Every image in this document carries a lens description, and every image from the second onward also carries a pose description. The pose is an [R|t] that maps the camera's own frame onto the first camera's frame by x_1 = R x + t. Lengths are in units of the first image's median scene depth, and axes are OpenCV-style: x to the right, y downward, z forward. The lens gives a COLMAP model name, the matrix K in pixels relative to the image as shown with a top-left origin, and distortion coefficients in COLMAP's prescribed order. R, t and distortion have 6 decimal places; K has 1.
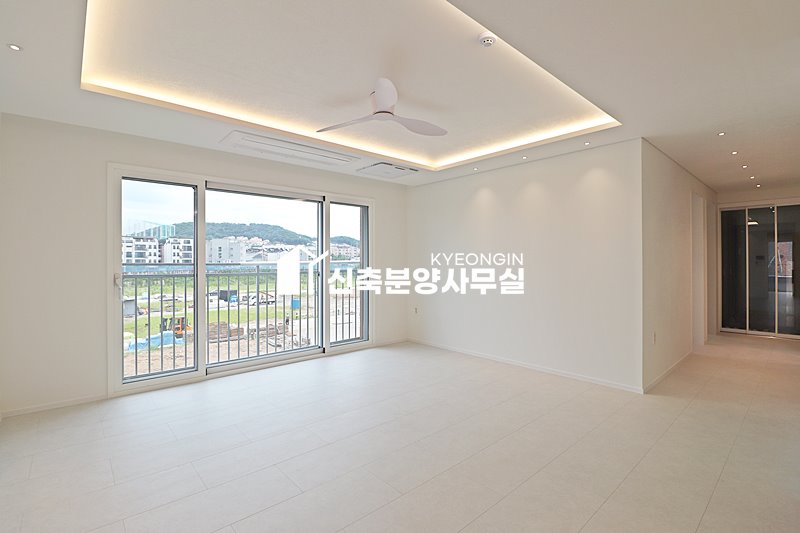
lens RADIAL K [[371.1, 0, 402.0], [0, 371.1, 260.0], [0, 0, 1]] dist [0.001638, -0.013200]
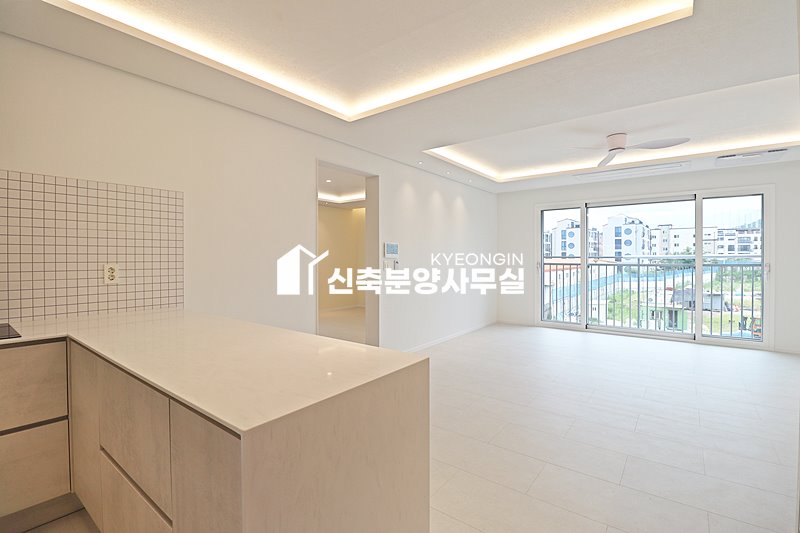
lens RADIAL K [[369.5, 0, 403.4], [0, 369.5, 259.1], [0, 0, 1]] dist [0.002078, -0.013448]
pose [[0.181612, 0.007246, -0.983344, 0.497295], [0.006672, 0.999941, 0.008600, 0.000886], [0.983348, -0.008122, 0.181552, -0.018488]]
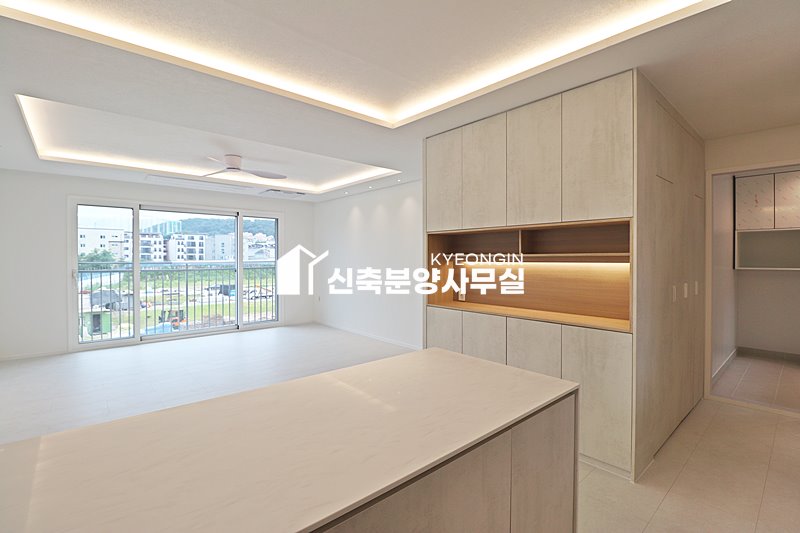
lens RADIAL K [[369.5, 0, 403.4], [0, 369.5, 259.1], [0, 0, 1]] dist [0.002078, -0.013448]
pose [[0.999924, 0.003637, -0.011740, 0.290674], [-0.003535, 0.999956, 0.008692, -0.011754], [0.011771, -0.008650, 0.999893, -0.234710]]
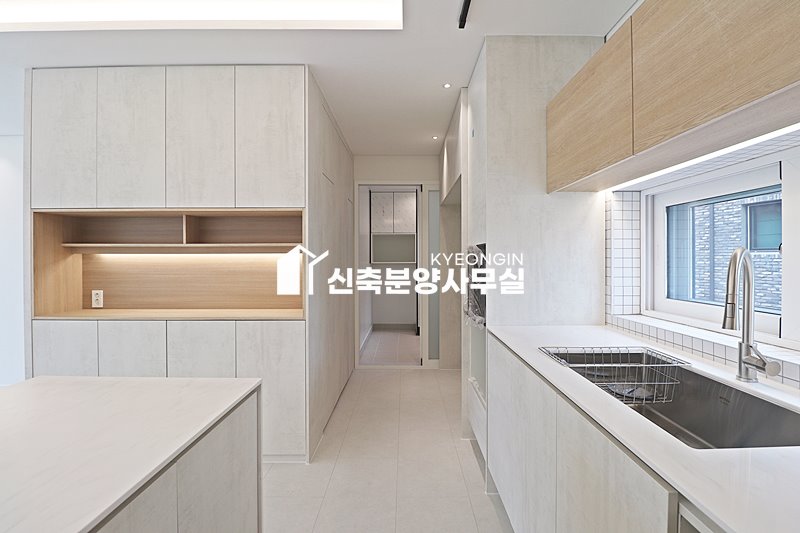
lens RADIAL K [[374.3, 0, 405.6], [0, 374.3, 262.2], [0, 0, 1]] dist [-0.001345, -0.013173]
pose [[0.673749, -0.002464, 0.738956, 0.298364], [-0.005399, 0.999951, 0.008257, -0.000413], [-0.738940, -0.009553, 0.673703, -0.205118]]
